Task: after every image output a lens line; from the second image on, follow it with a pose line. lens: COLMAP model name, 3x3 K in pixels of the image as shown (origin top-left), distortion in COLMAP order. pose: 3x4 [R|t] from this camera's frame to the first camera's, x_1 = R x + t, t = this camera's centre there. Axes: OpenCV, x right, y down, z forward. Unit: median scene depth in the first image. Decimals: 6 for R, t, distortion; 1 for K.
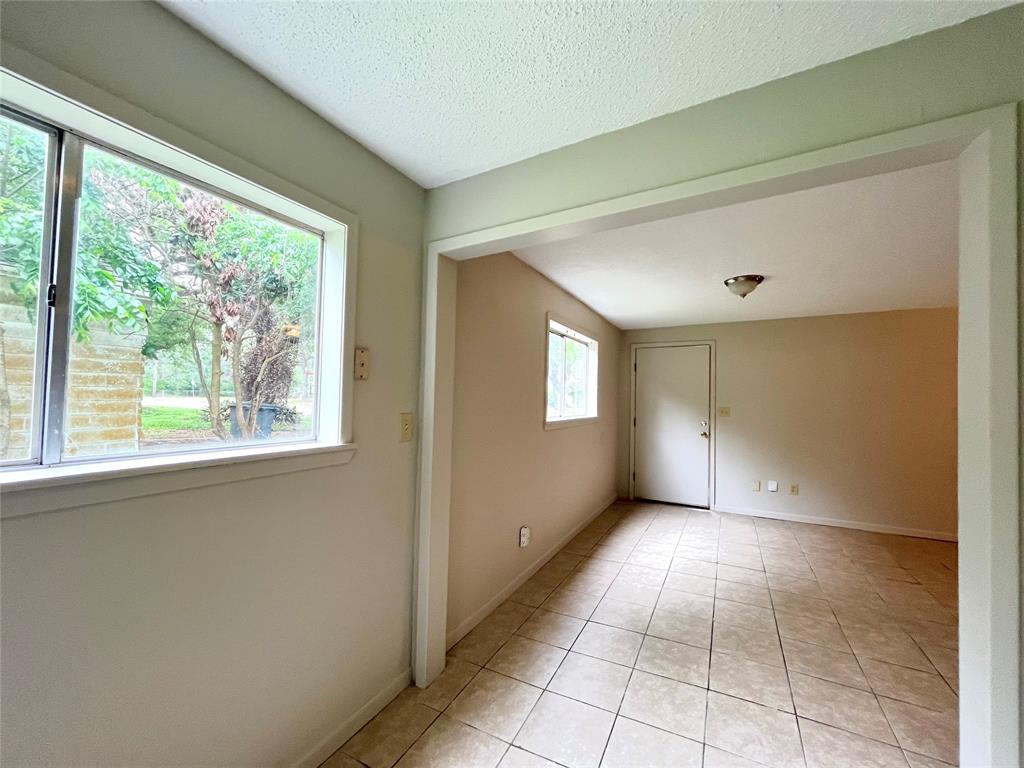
lens RADIAL K [[412.9, 0, 511.5], [0, 412.9, 384.8], [0, 0, 1]] dist [-0.003918, 0.000644]
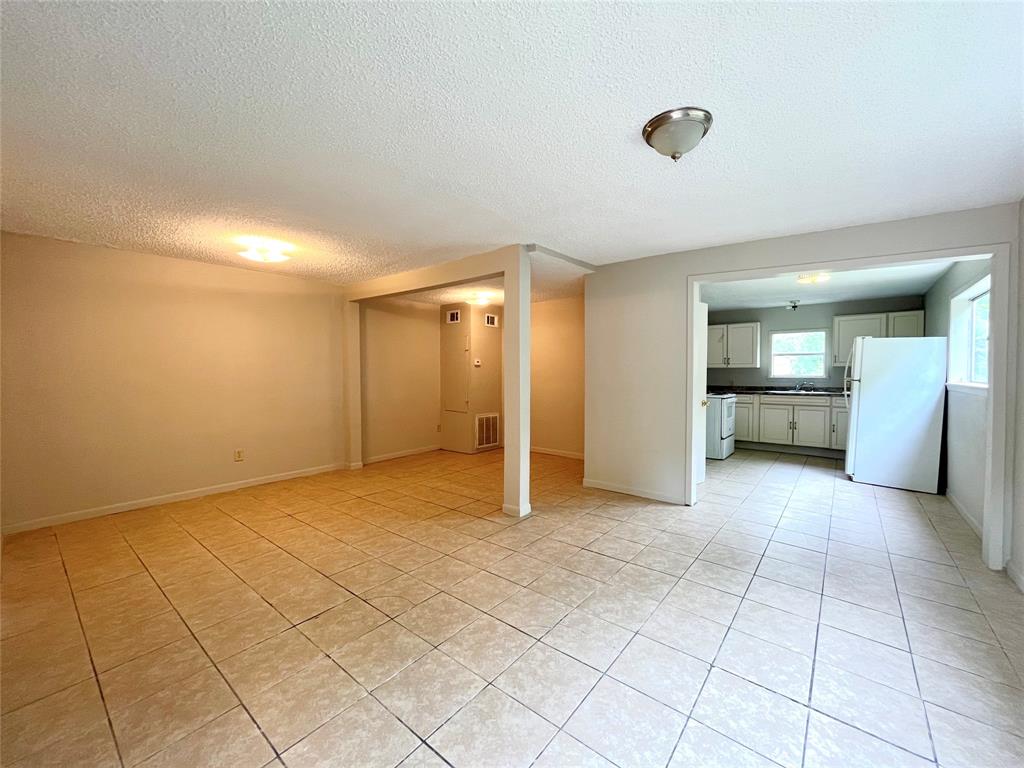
lens RADIAL K [[412.9, 0, 510.8], [0, 412.9, 386.9], [0, 0, 1]] dist [-0.003918, 0.000644]
pose [[-0.979540, -0.026633, 0.199481, 0.696424], [-0.024874, 0.999626, 0.011322, 0.087290], [-0.199708, 0.006128, -0.979836, 1.660247]]
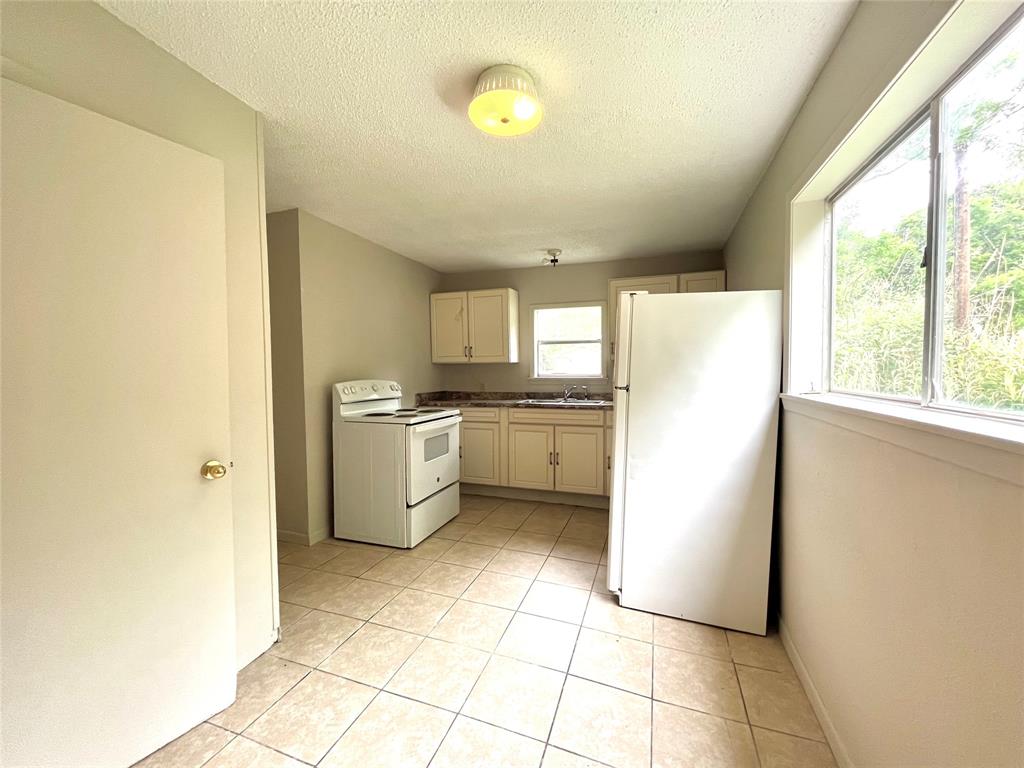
lens RADIAL K [[412.9, 0, 510.9], [0, 412.9, 387.6], [0, 0, 1]] dist [-0.003918, 0.000644]
pose [[-0.989950, -0.008208, -0.141178, 0.050494], [-0.010225, 0.999856, 0.013568, 0.041870], [0.141047, 0.014875, -0.989891, 0.604314]]
